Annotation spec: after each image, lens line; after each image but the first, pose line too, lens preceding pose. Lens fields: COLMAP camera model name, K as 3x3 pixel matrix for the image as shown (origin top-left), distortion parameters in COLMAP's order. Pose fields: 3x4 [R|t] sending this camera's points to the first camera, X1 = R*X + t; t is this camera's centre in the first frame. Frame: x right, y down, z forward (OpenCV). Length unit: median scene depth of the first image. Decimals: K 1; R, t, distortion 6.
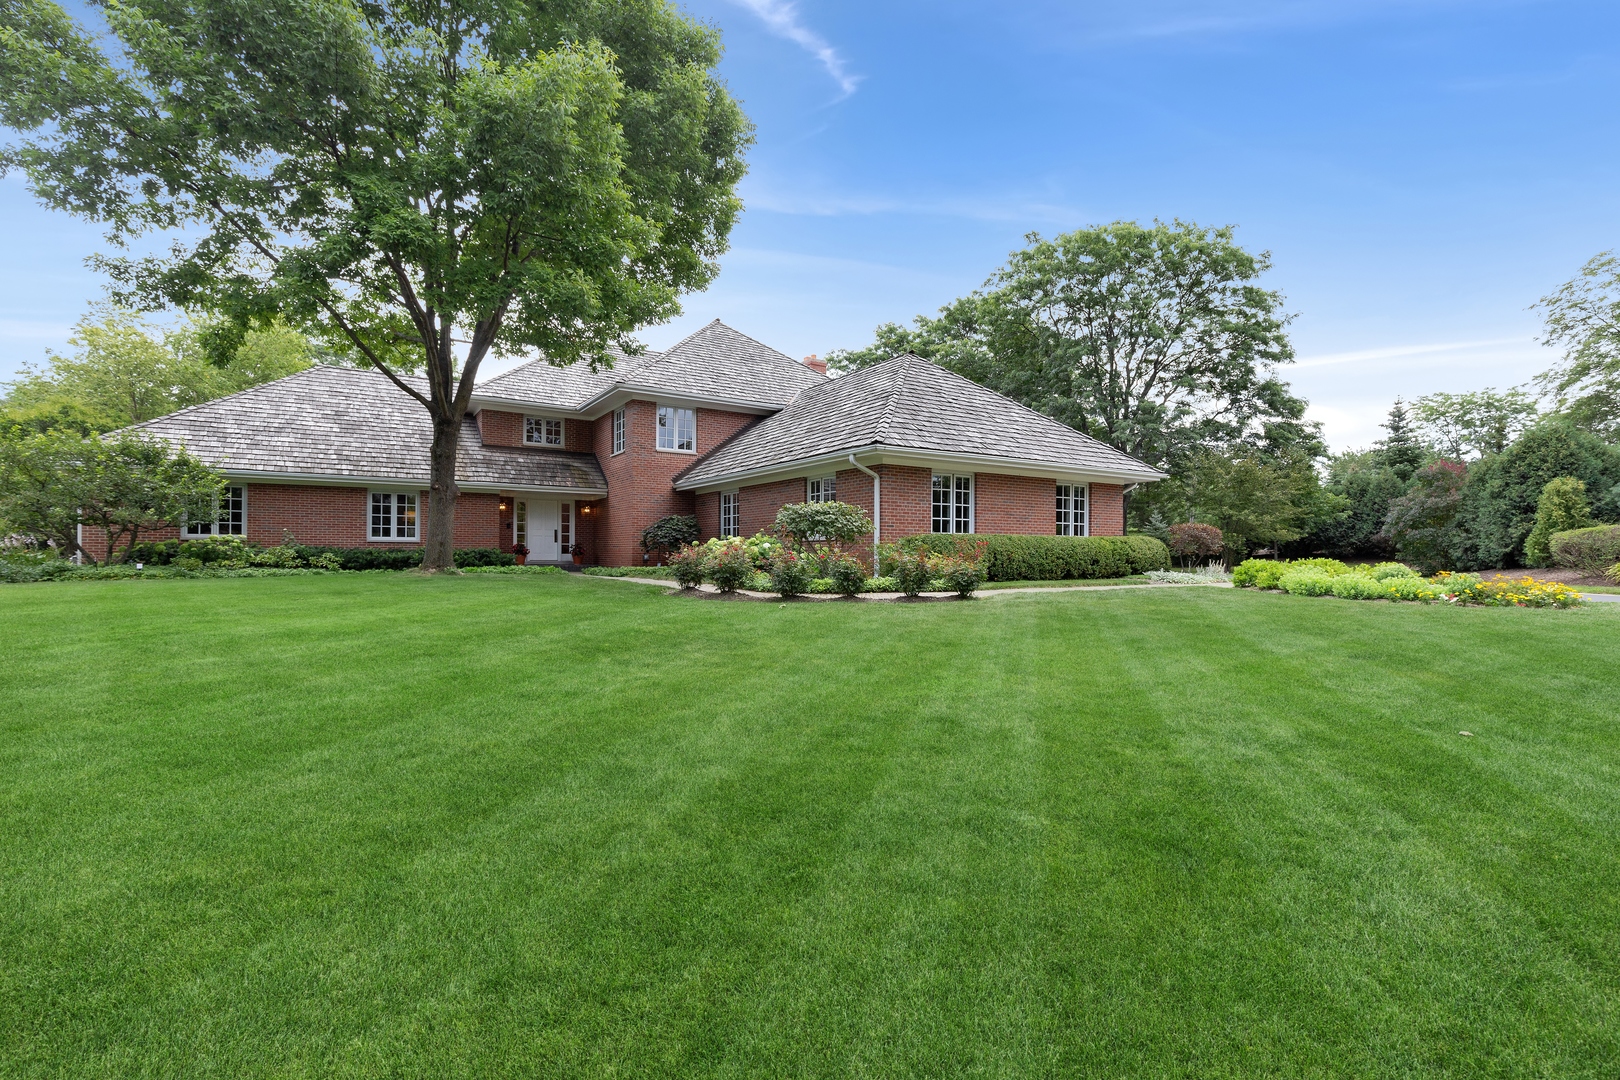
lens RADIAL K [[738.8, 0, 812.0], [0, 738.8, 549.1], [0, 0, 1]] dist [0.000079, -0.000572]
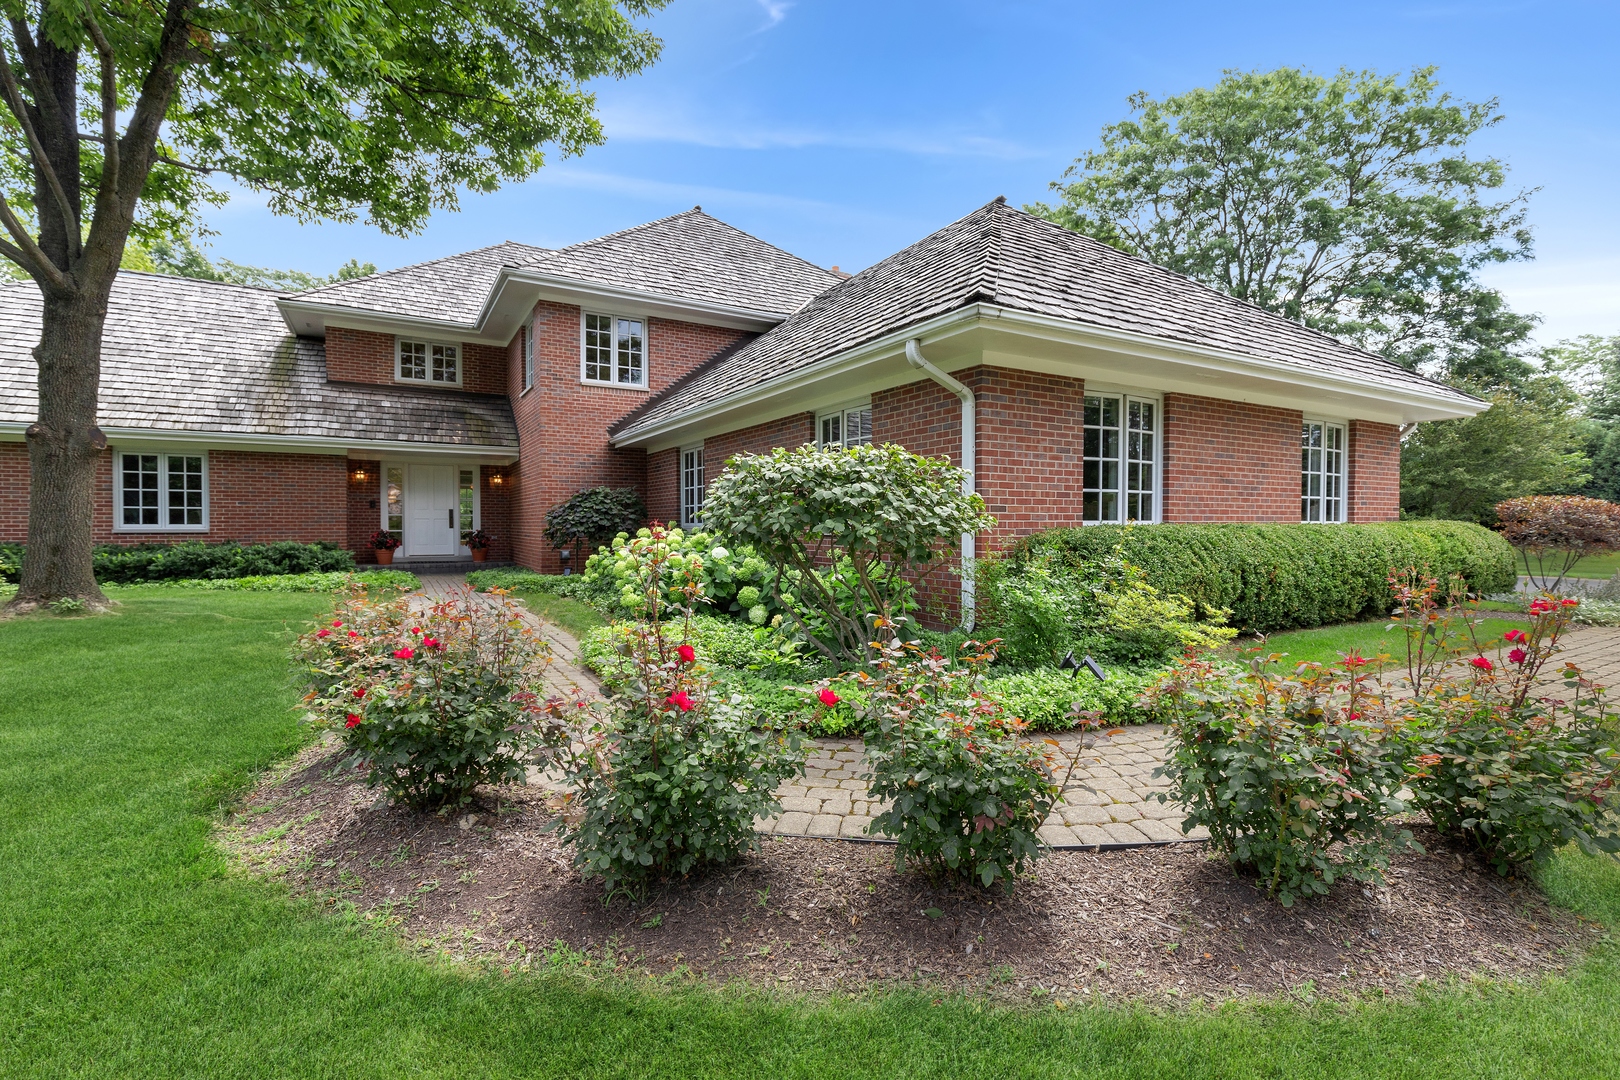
lens RADIAL K [[738.8, 0, 803.5], [0, 738.8, 532.1], [0, 0, 1]] dist [0.000079, -0.000572]
pose [[0.998769, -0.003426, -0.049477, 0.008507], [0.004266, 0.999848, 0.016881, -0.017893], [0.049412, -0.017072, 0.998633, 0.394800]]
